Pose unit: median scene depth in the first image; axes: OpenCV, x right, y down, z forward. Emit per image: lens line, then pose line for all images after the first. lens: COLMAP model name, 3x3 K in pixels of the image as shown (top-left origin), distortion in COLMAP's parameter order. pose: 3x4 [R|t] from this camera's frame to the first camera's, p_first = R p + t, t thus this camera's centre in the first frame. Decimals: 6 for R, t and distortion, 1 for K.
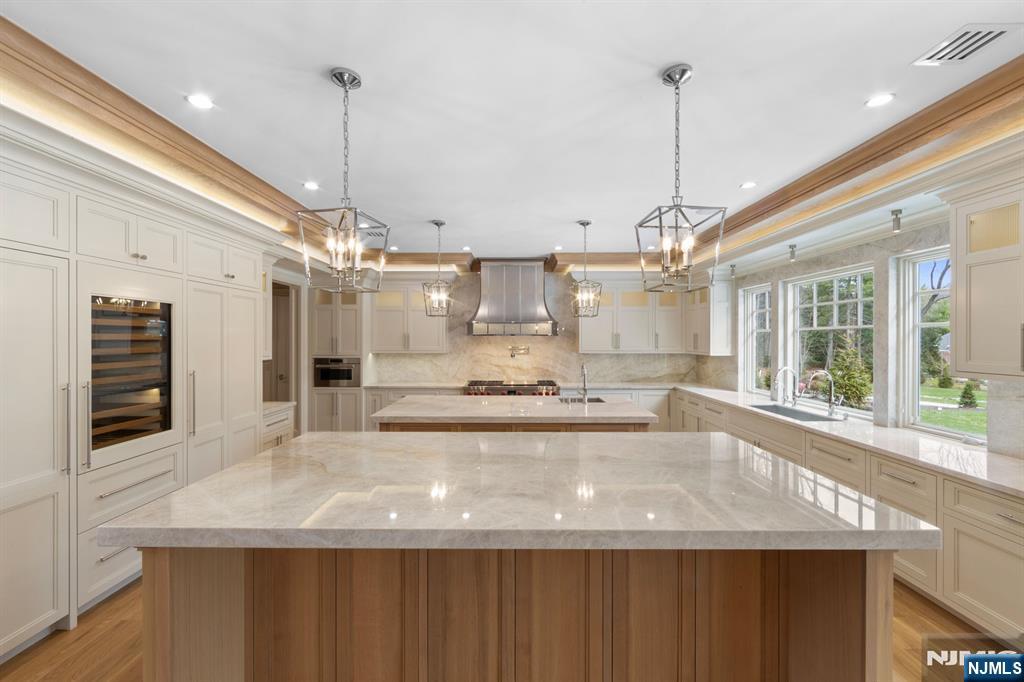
lens RADIAL K [[403.8, 0, 511.2], [0, 403.8, 340.0], [0, 0, 1]] dist [0.001170, -0.000842]
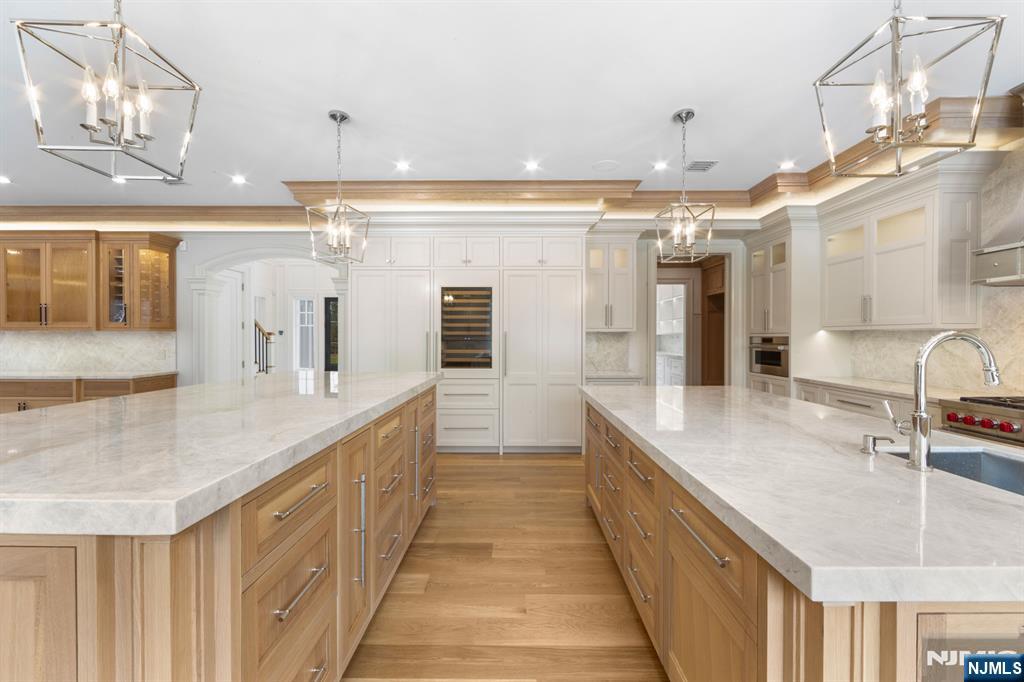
lens RADIAL K [[403.8, 0, 511.5], [0, 403.8, 339.3], [0, 0, 1]] dist [0.001170, -0.000842]
pose [[-0.000431, 0.004465, -0.999990, 0.334809], [-0.004862, 0.999978, 0.004467, 0.048234], [0.999988, 0.004864, -0.000409, 0.509486]]
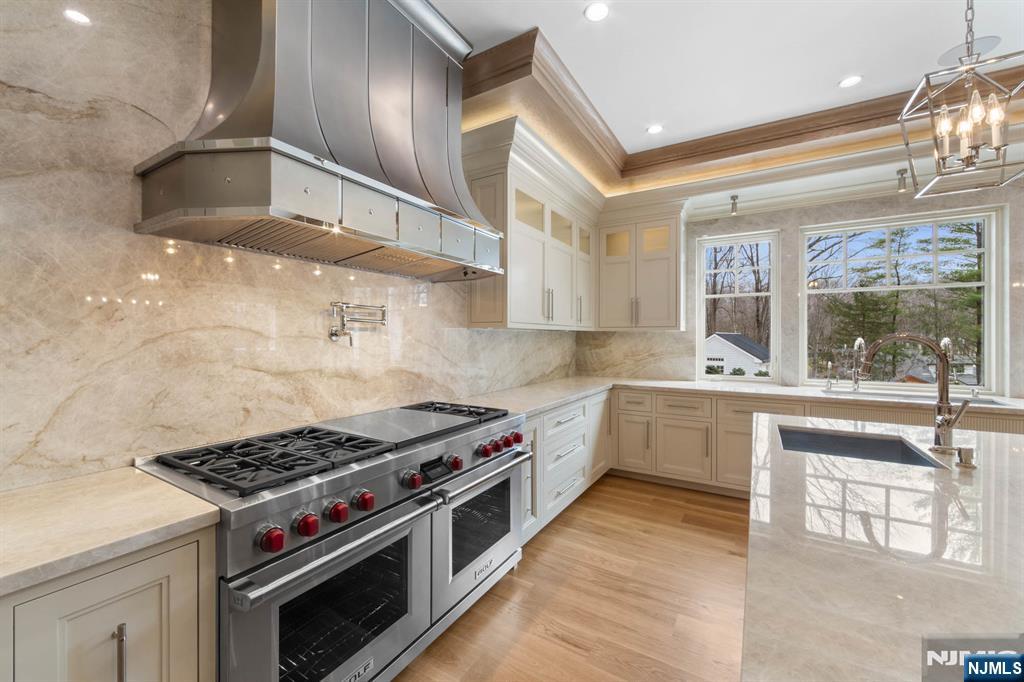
lens RADIAL K [[403.8, 0, 511.2], [0, 403.8, 338.6], [0, 0, 1]] dist [0.001170, -0.000842]
pose [[0.508460, 0.000134, 0.861086, -0.200247], [0.004293, 0.999987, -0.002690, 0.047080], [-0.861075, 0.005064, 0.508453, 0.810497]]
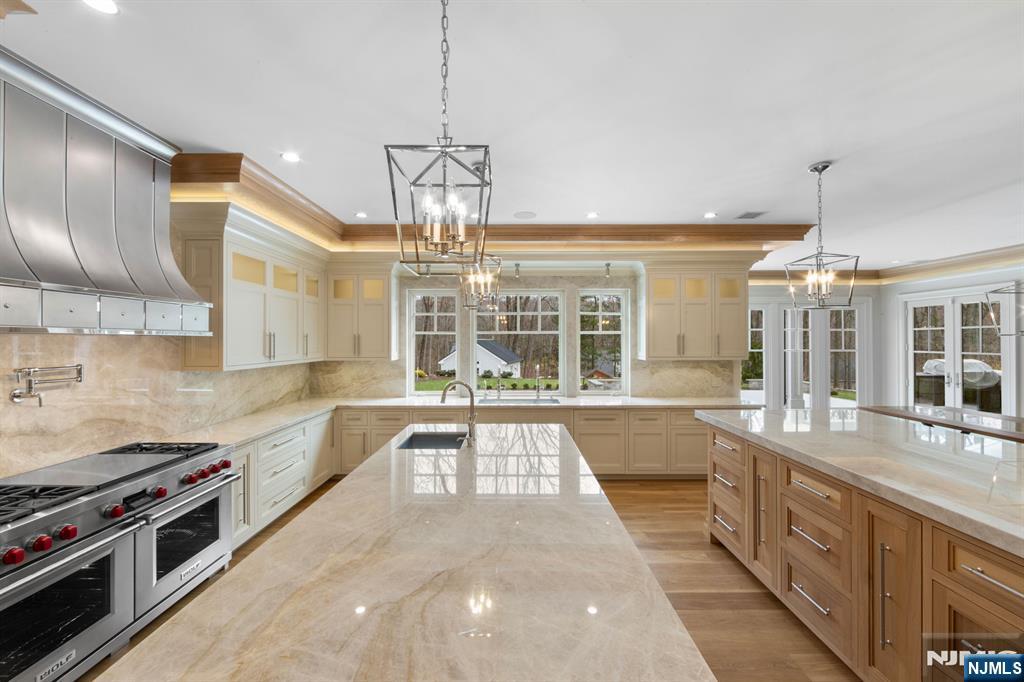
lens RADIAL K [[403.8, 0, 511.1], [0, 403.8, 339.2], [0, 0, 1]] dist [0.001170, -0.000842]
pose [[-0.006040, 0.003742, 0.999975, -0.347114], [0.007919, 0.999962, -0.003694, -0.002491], [-0.999950, 0.007896, -0.006070, 0.669191]]
